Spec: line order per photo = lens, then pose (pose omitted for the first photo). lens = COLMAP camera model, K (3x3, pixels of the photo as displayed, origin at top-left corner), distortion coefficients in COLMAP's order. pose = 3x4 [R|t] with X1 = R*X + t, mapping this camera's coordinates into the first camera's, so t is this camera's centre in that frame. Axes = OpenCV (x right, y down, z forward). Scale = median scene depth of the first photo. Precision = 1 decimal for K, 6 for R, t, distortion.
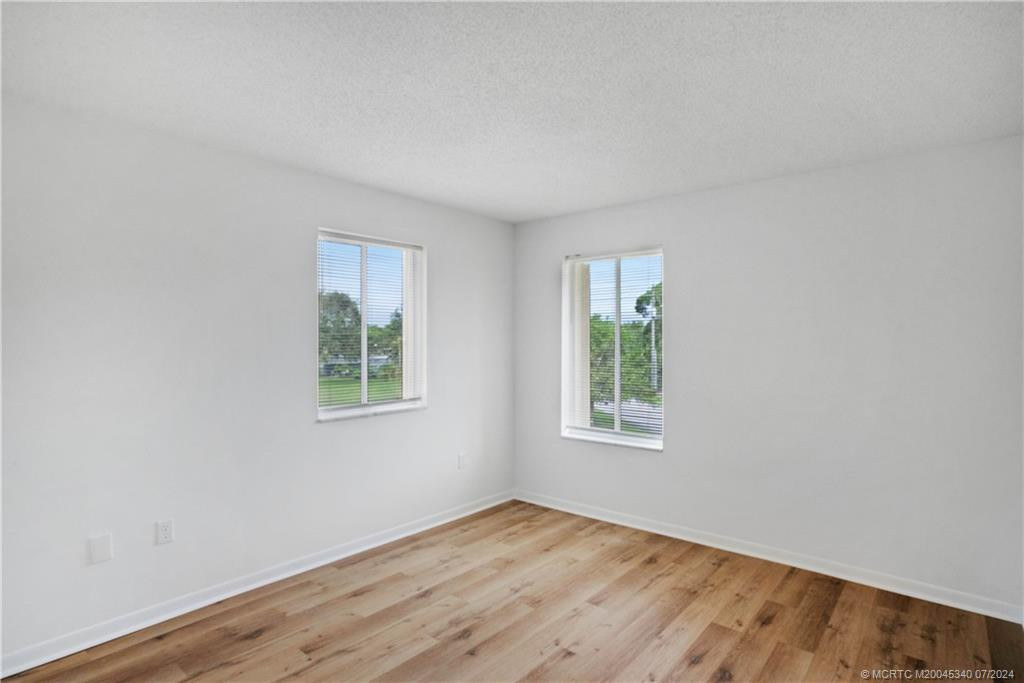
lens RADIAL K [[509.2, 0, 517.8], [0, 509.2, 338.2], [0, 0, 1]] dist [0.003103, 0.000426]
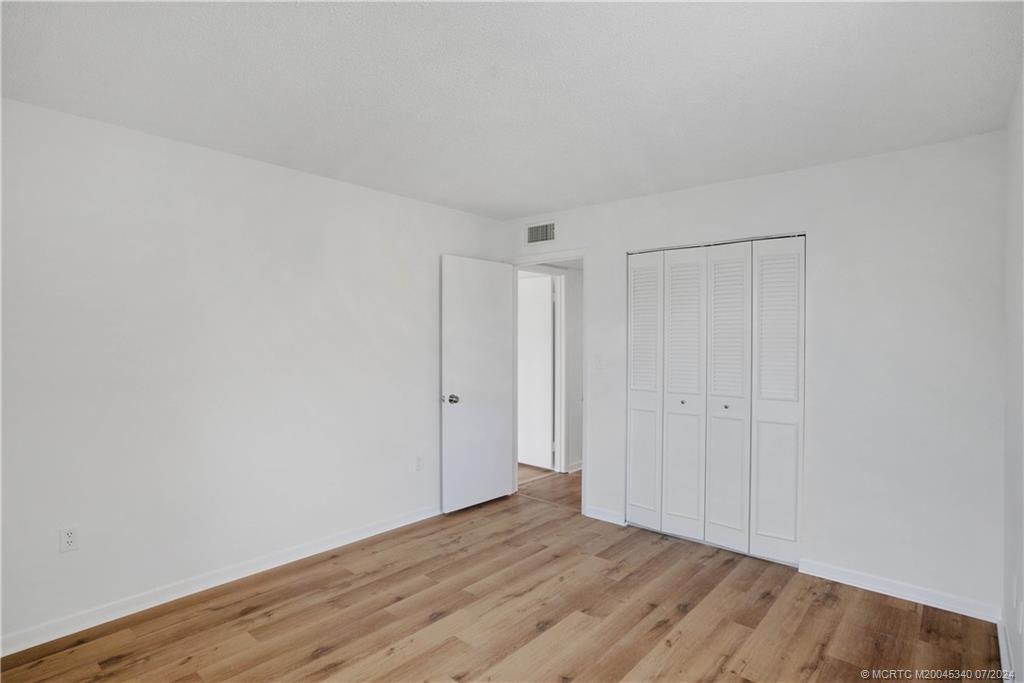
lens RADIAL K [[509.2, 0, 512.1], [0, 509.2, 342.3], [0, 0, 1]] dist [0.003103, 0.000426]
pose [[-0.999632, -0.005155, 0.026649, -0.016498], [-0.005400, 0.999944, -0.009148, 0.024849], [-0.026600, -0.009289, -0.999603, 1.975074]]
